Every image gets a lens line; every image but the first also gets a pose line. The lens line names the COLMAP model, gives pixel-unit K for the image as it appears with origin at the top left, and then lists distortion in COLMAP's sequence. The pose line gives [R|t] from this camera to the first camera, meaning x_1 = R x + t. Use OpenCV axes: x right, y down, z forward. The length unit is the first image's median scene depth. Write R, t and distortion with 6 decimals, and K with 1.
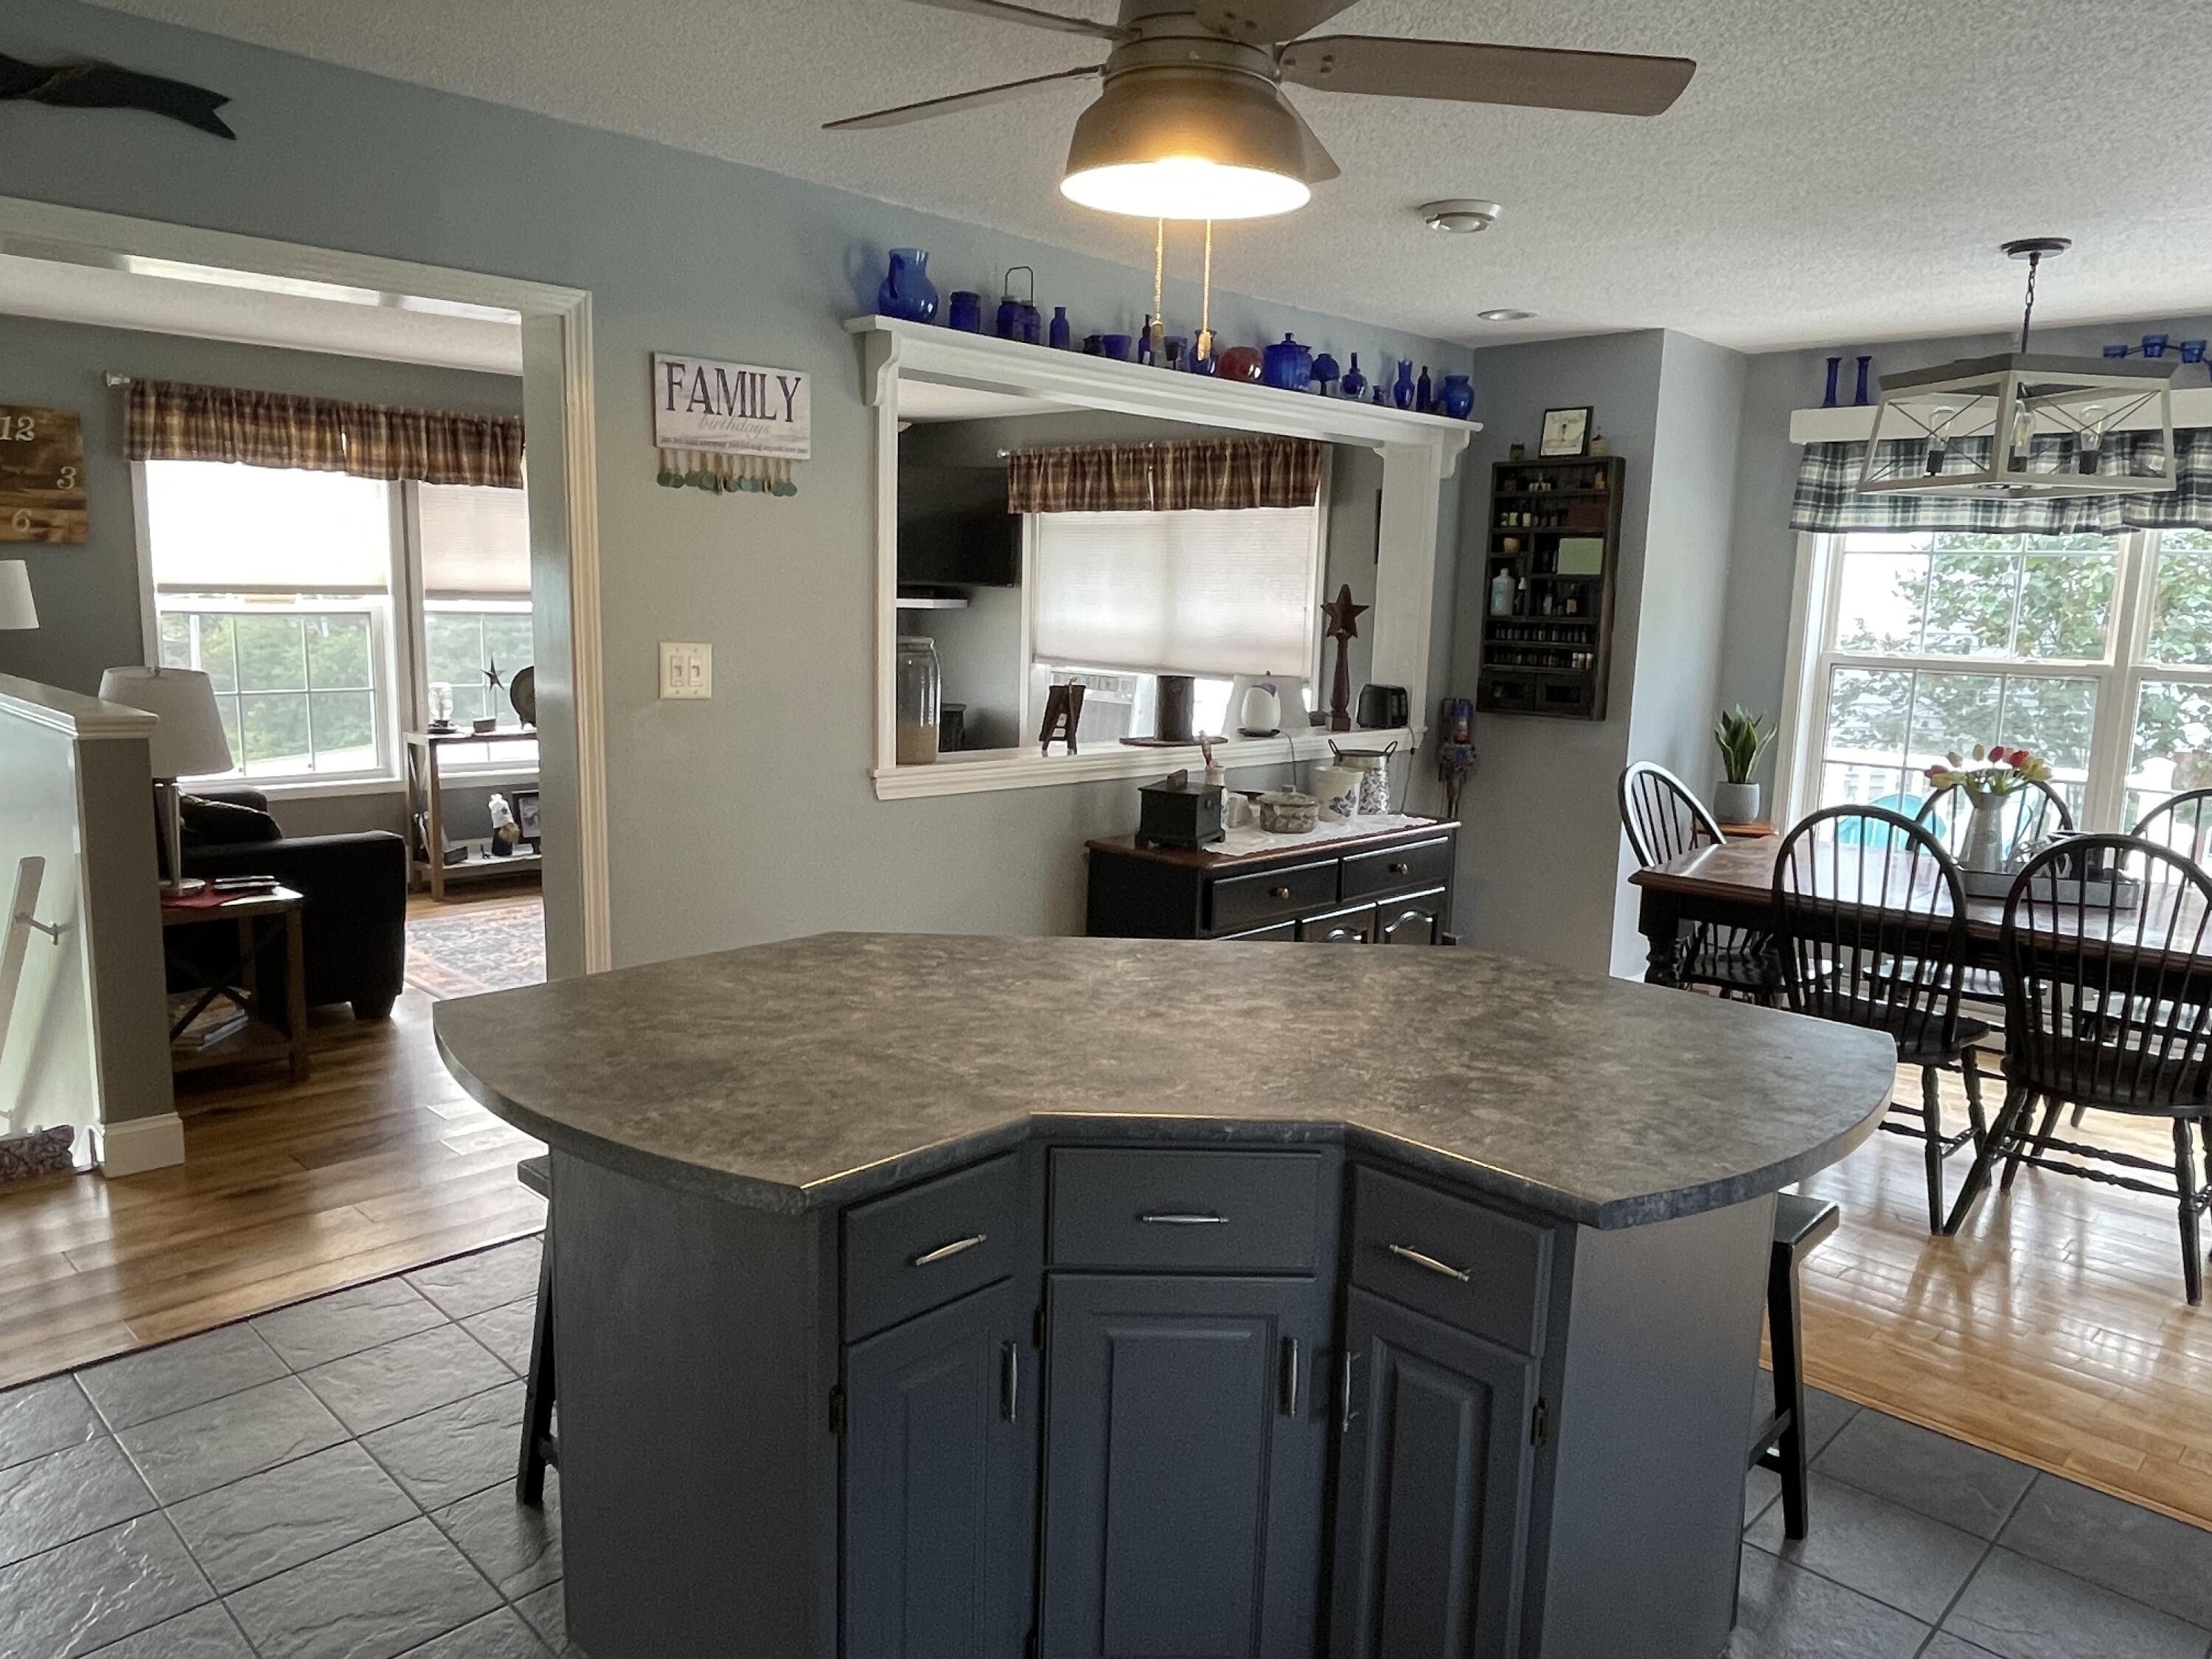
lens RADIAL K [[1516.0, 0, 1108.8], [0, 1516.0, 830.1], [0, 0, 1]] dist [-0.010185, -0.004113]
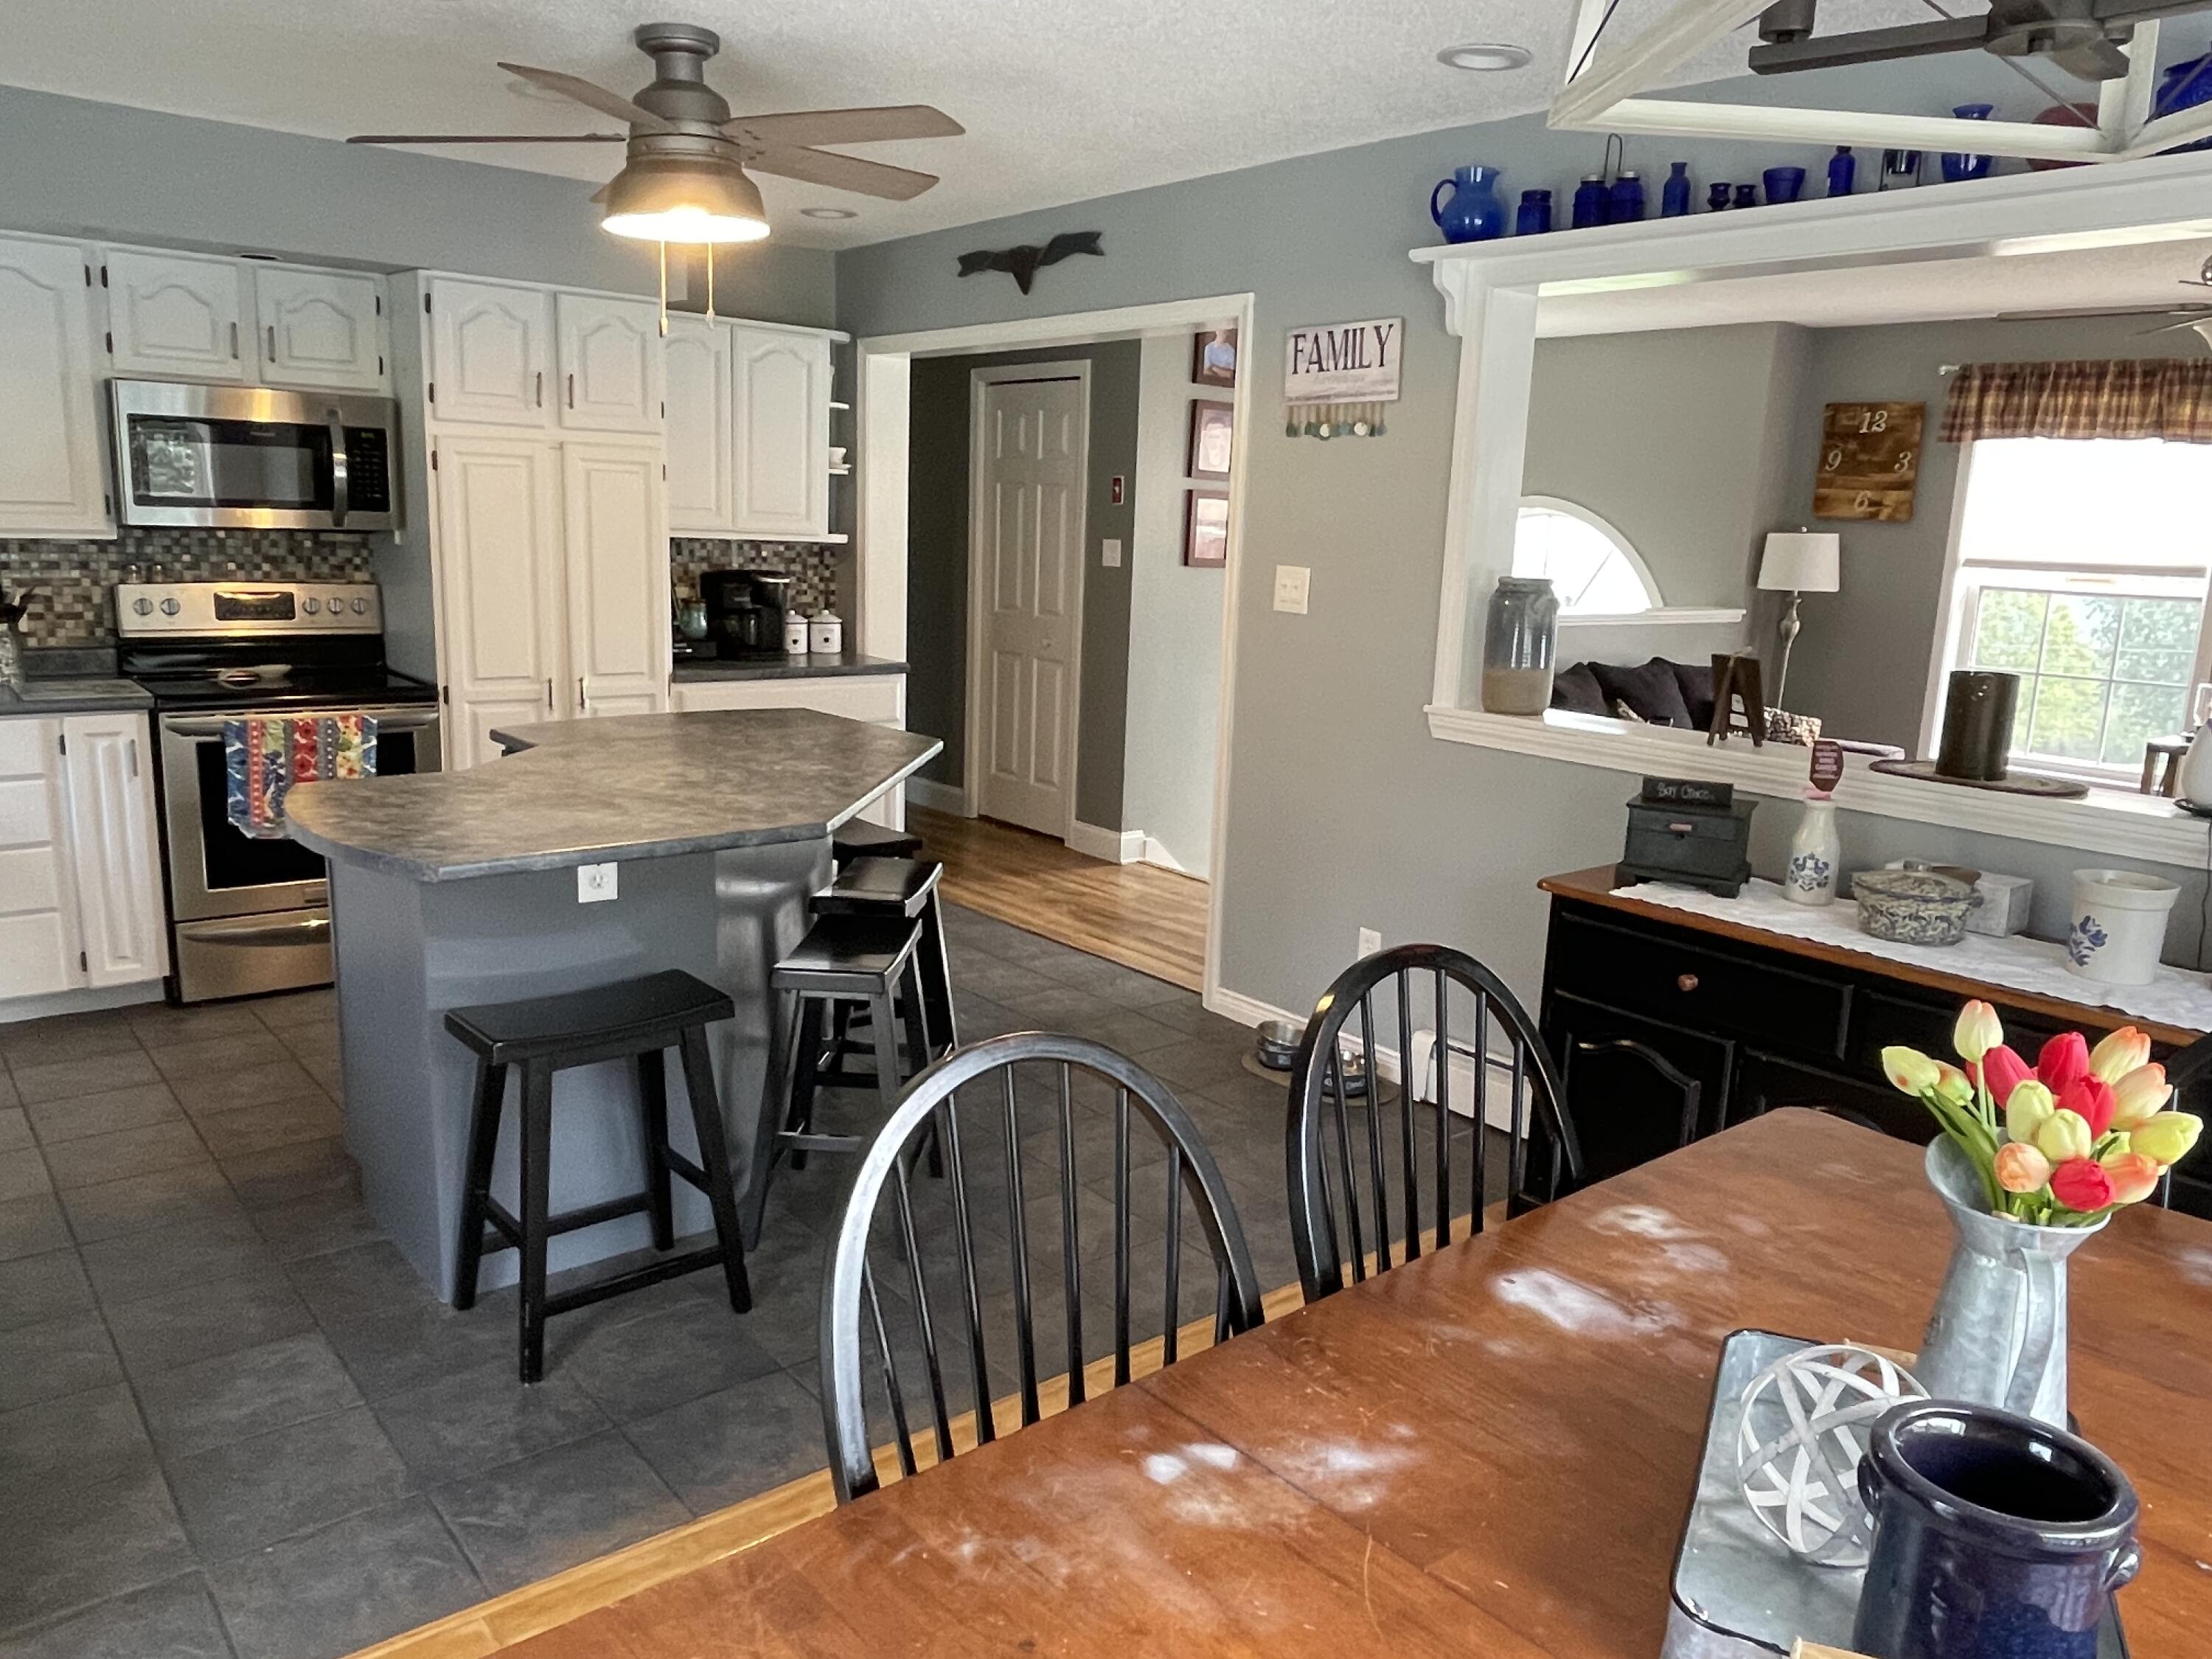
lens RADIAL K [[1551.5, 0, 1110.0], [0, 1551.5, 825.0], [0, 0, 1]] dist [-0.001851, -0.002452]
pose [[-0.102666, 0.166868, -0.980620, 0.571526], [-0.195415, 0.963235, 0.184369, -0.071563], [0.975332, 0.210556, -0.066283, 0.568626]]
